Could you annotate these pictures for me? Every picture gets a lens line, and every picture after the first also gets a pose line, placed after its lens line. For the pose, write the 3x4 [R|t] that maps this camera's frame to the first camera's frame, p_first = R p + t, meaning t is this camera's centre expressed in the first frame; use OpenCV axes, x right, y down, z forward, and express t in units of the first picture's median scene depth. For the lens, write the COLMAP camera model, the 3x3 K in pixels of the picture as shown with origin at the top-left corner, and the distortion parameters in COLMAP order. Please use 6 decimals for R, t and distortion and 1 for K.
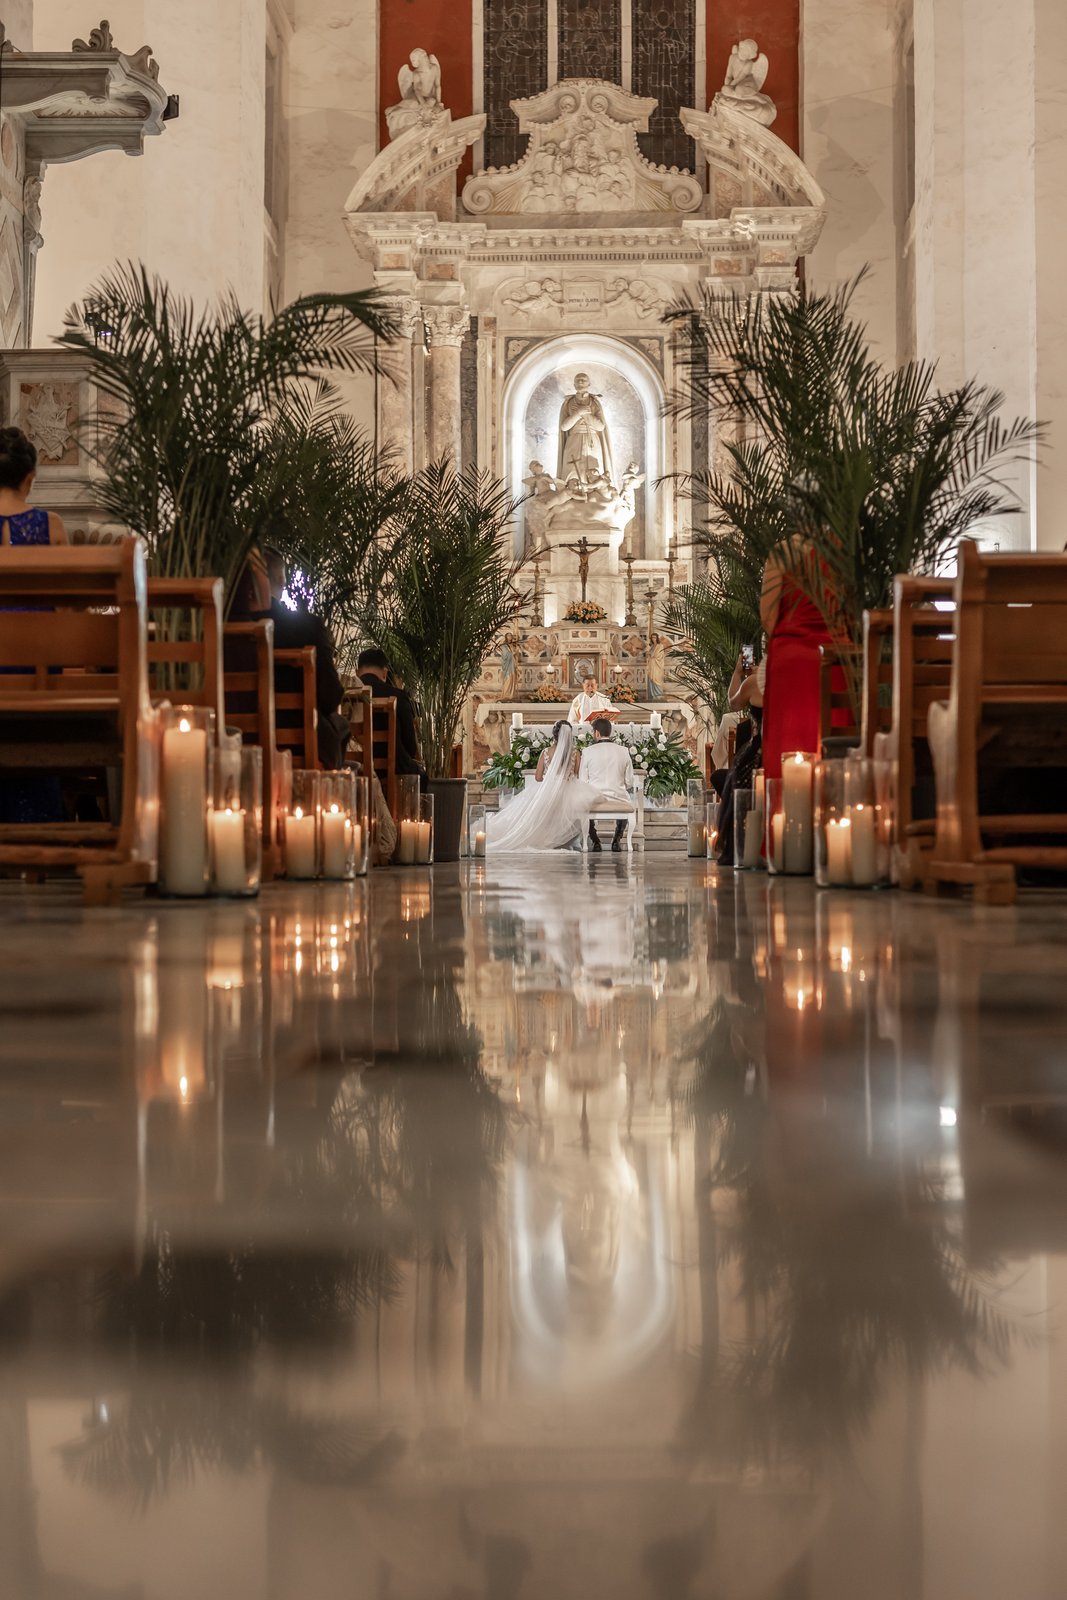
lens RADIAL K [[2386.7, 0, 534.4], [0, 2386.7, 798.8], [0, 0, 1]] dist [-0.037474, 0.000000]
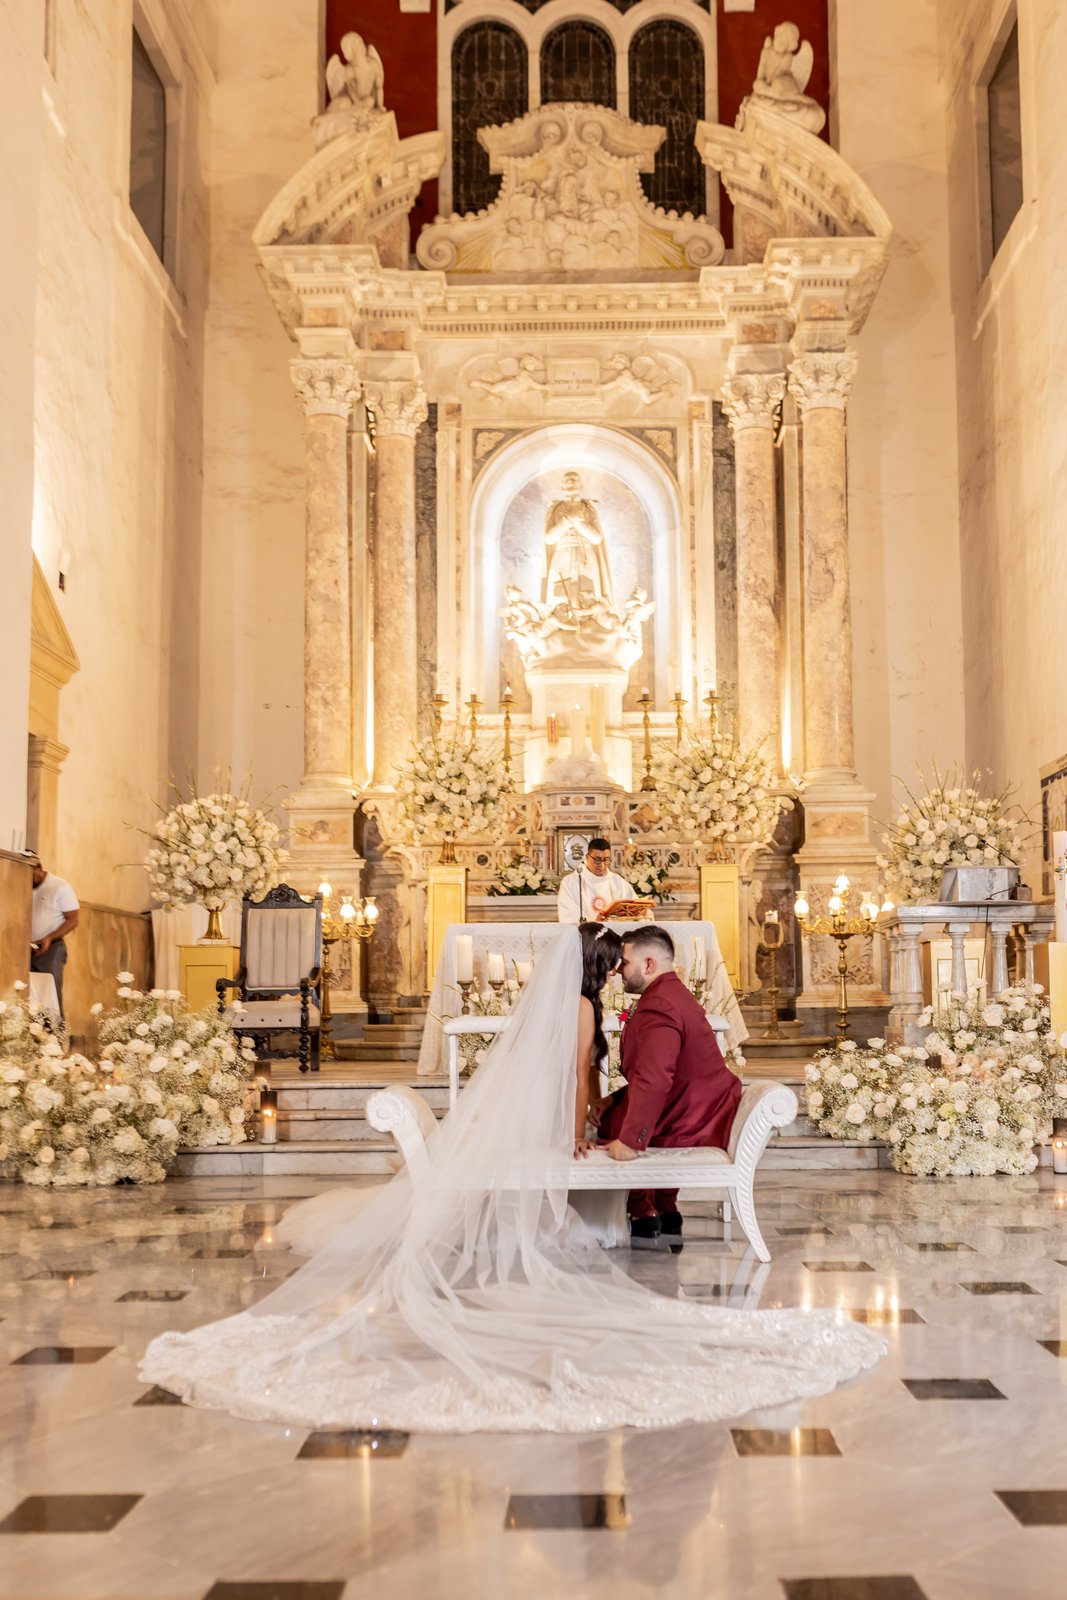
lens RADIAL K [[2386.7, 0, 541.8], [0, 2386.7, 801.5], [0, 0, 1]] dist [-0.037474, 0.000000]
pose [[0.999966, -0.006230, 0.005370, 0.005407], [0.006666, 0.996336, -0.085270, -0.006427], [-0.004820, 0.085303, 0.996343, 0.241414]]
